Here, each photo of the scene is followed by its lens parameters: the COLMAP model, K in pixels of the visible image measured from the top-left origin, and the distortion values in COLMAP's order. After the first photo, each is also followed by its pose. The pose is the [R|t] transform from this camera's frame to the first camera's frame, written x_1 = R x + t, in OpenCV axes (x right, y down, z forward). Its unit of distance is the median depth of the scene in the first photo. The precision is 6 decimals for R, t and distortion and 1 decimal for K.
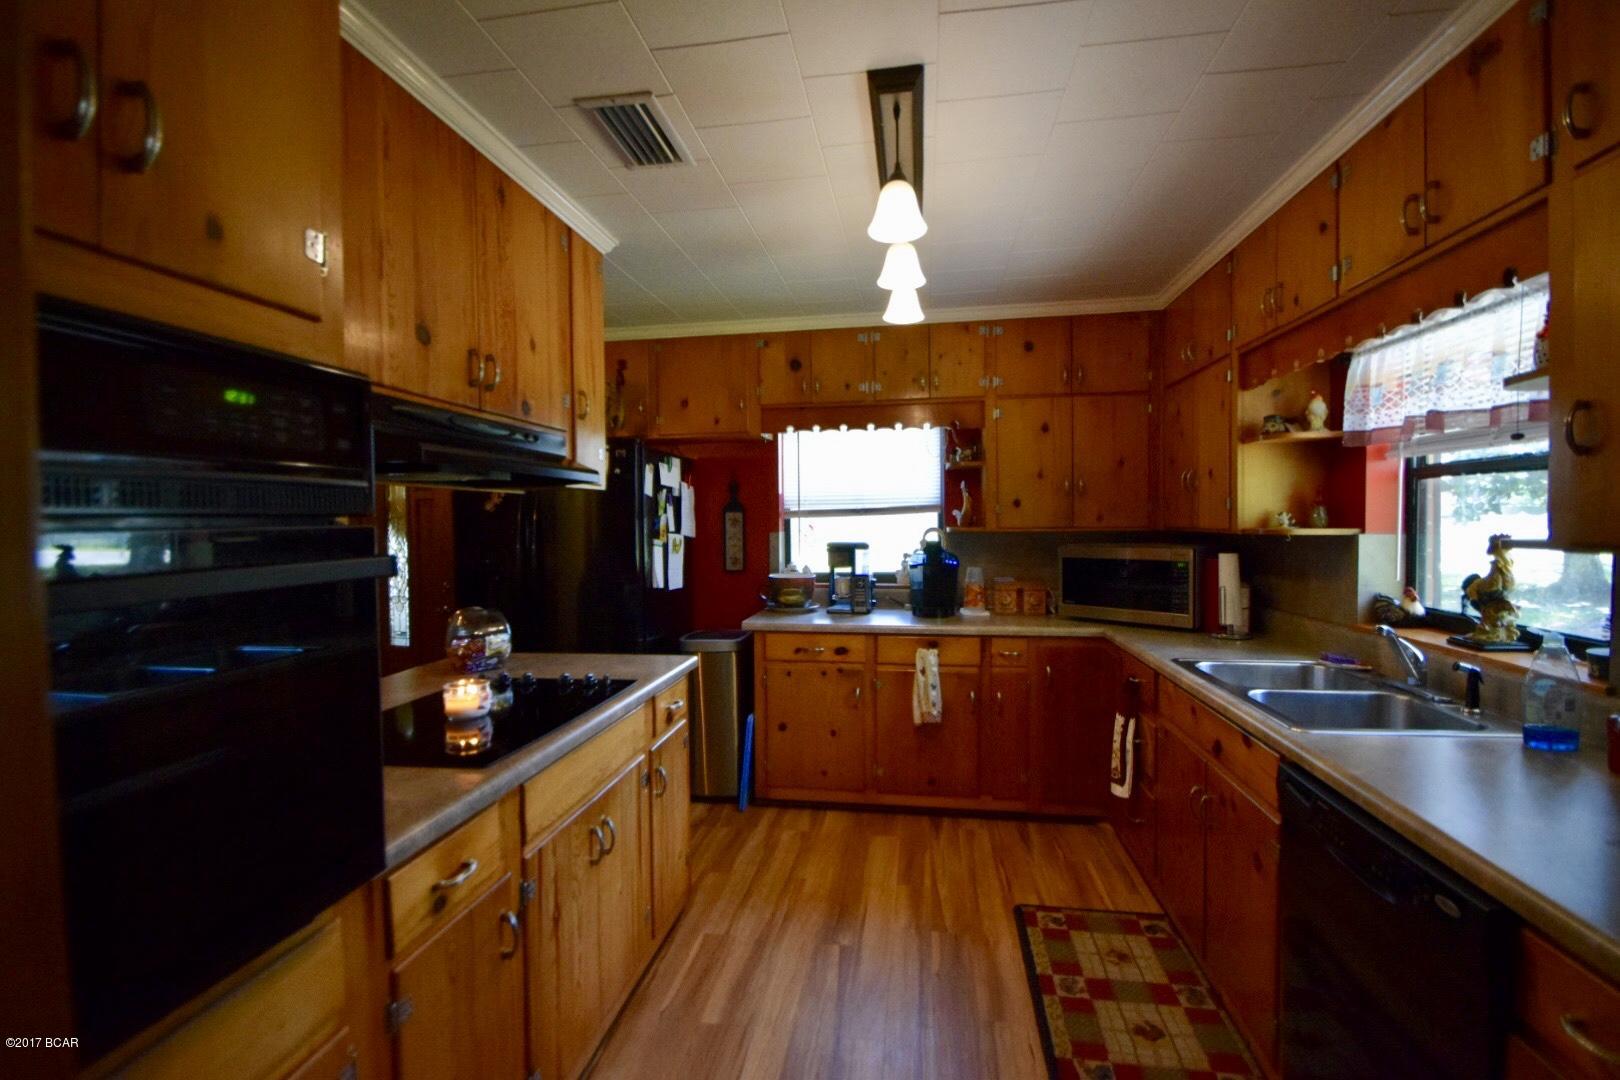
lens RADIAL K [[714.9, 0, 818.2], [0, 714.9, 536.5], [0, 0, 1]] dist [-0.002545, -0.008184]
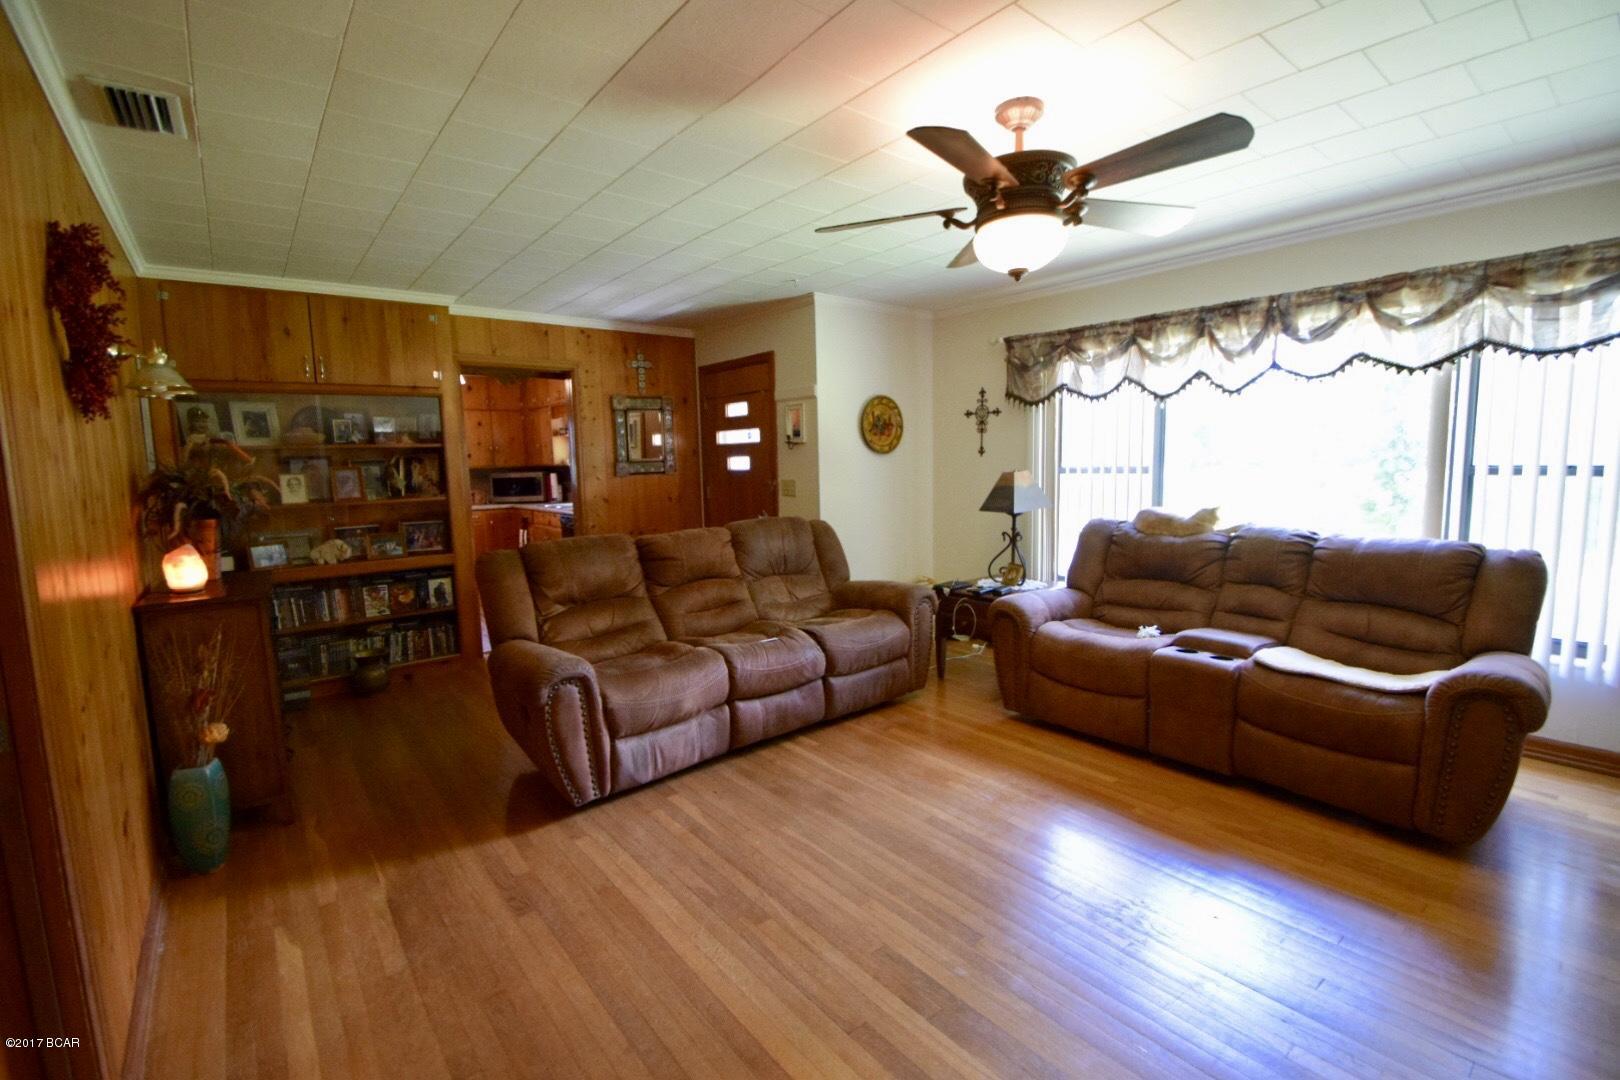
lens RADIAL K [[714.9, 0, 808.4], [0, 714.9, 537.5], [0, 0, 1]] dist [-0.002545, -0.008184]
pose [[0.676855, -0.092326, 0.730304, -0.763238], [0.034732, 0.995004, 0.093600, 0.041777], [-0.735297, -0.037989, 0.676680, -1.527728]]
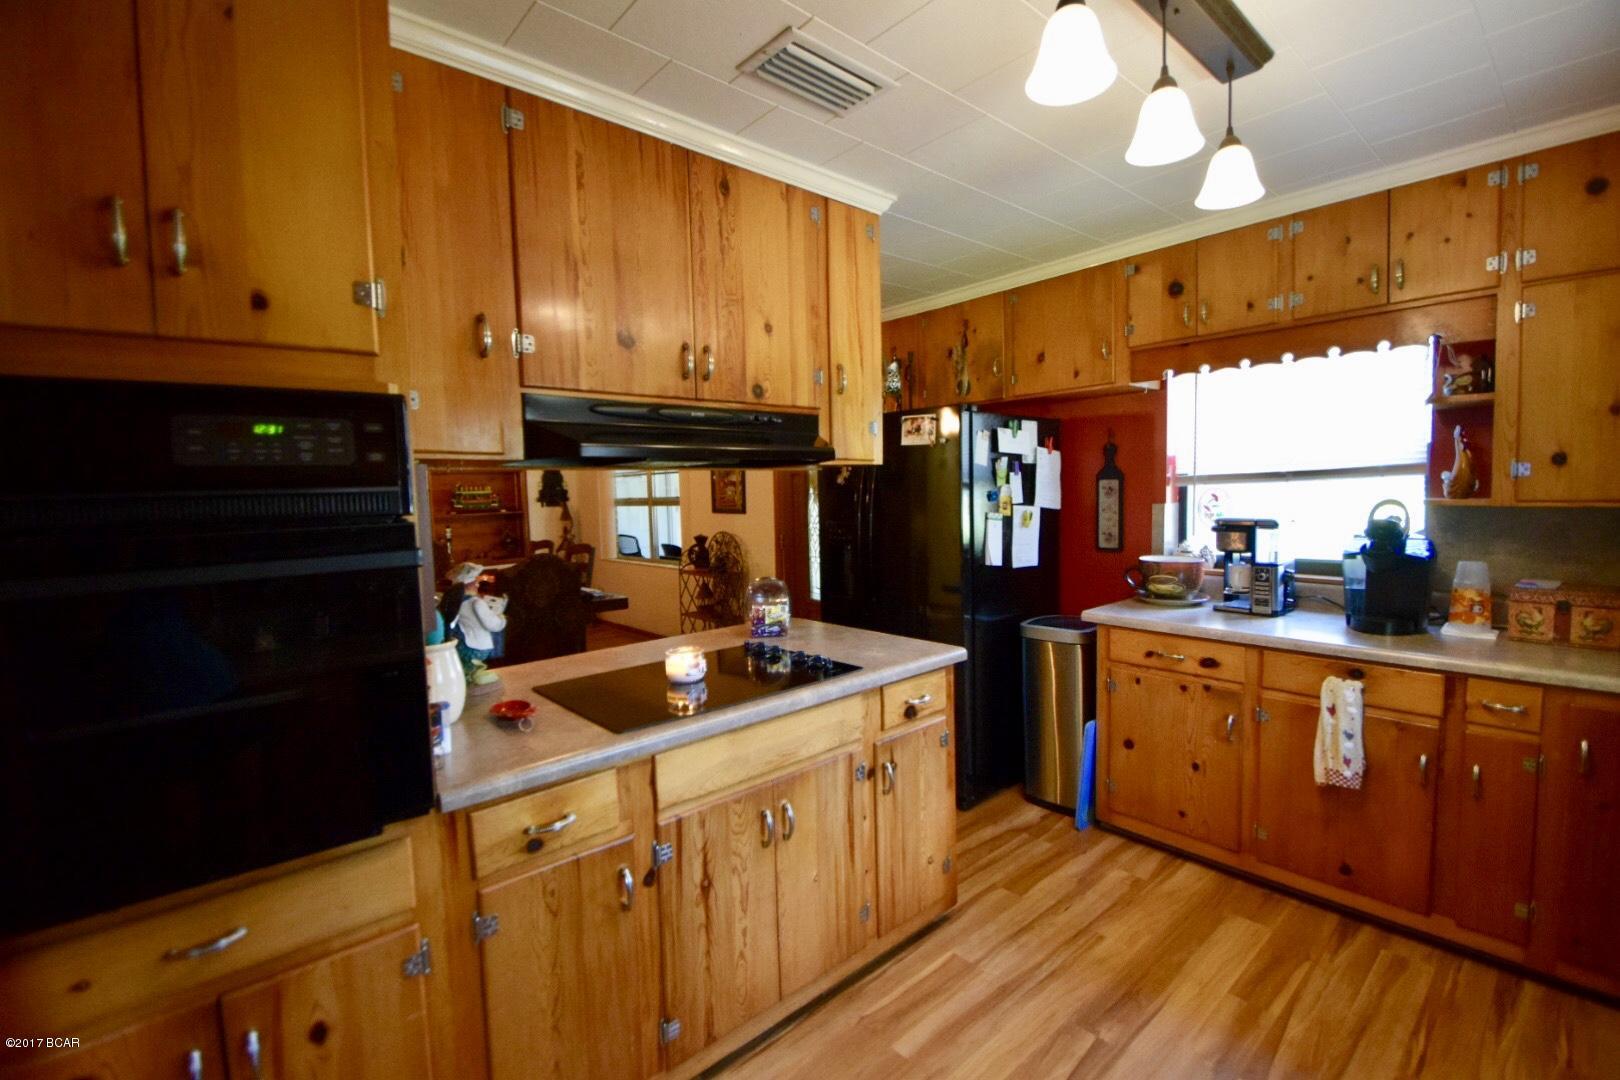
lens RADIAL K [[714.9, 0, 802.7], [0, 714.9, 538.1], [0, 0, 1]] dist [-0.002545, -0.008184]
pose [[0.763102, 0.034982, -0.645331, 0.196633], [0.002105, 0.998394, 0.056611, -0.016981], [0.646275, -0.044559, 0.761803, 0.156999]]
